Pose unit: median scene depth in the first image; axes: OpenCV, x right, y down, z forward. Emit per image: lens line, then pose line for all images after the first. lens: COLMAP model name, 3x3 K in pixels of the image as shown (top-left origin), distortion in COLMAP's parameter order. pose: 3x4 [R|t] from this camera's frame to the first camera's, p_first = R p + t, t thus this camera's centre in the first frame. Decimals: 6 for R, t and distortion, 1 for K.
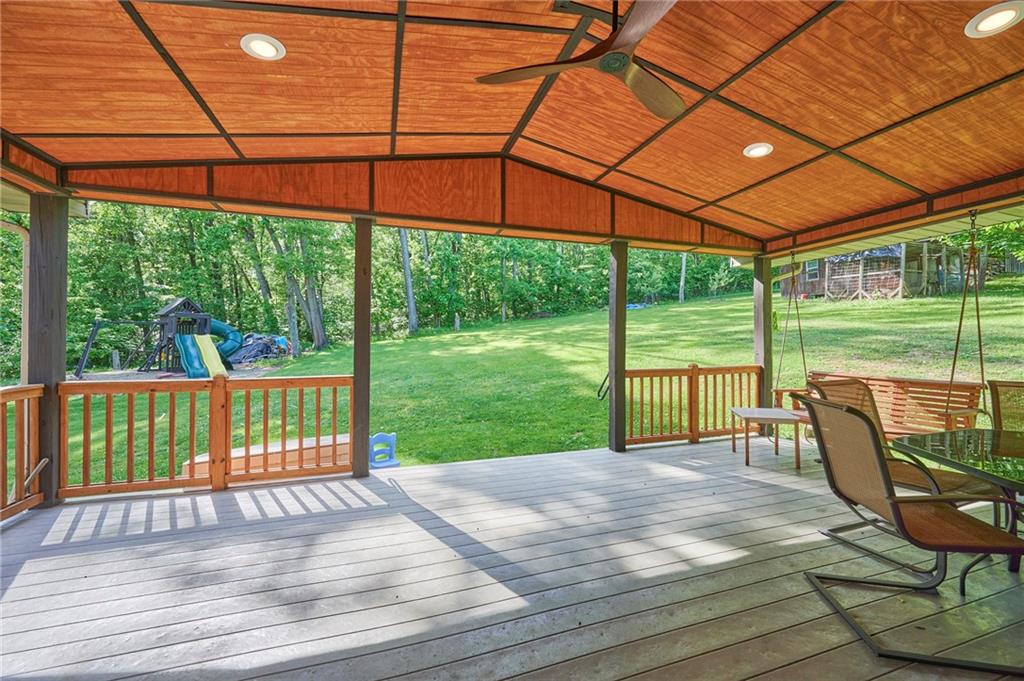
lens RADIAL K [[419.8, 0, 509.0], [0, 419.8, 341.2], [0, 0, 1]] dist [0.013442, 0.000189]
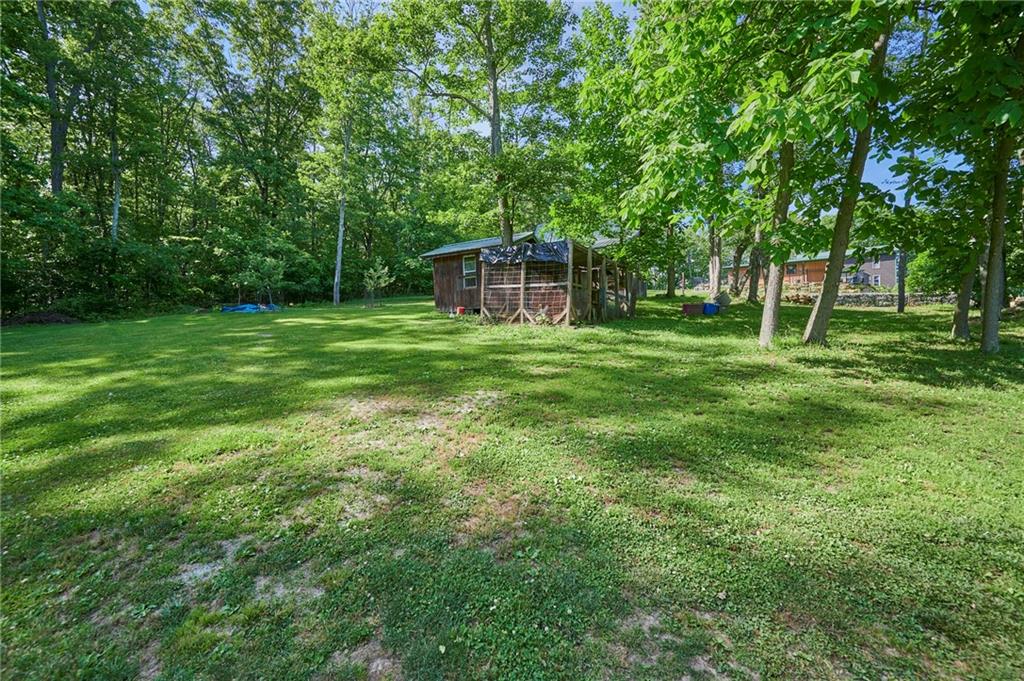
lens RADIAL K [[419.8, 0, 511.1], [0, 419.8, 339.3], [0, 0, 1]] dist [0.013442, 0.000189]
pose [[0.778310, -0.008384, 0.627824, 0.399429], [0.003827, 0.999956, 0.008609, -0.078030], [-0.627868, -0.004298, 0.778308, 0.495173]]
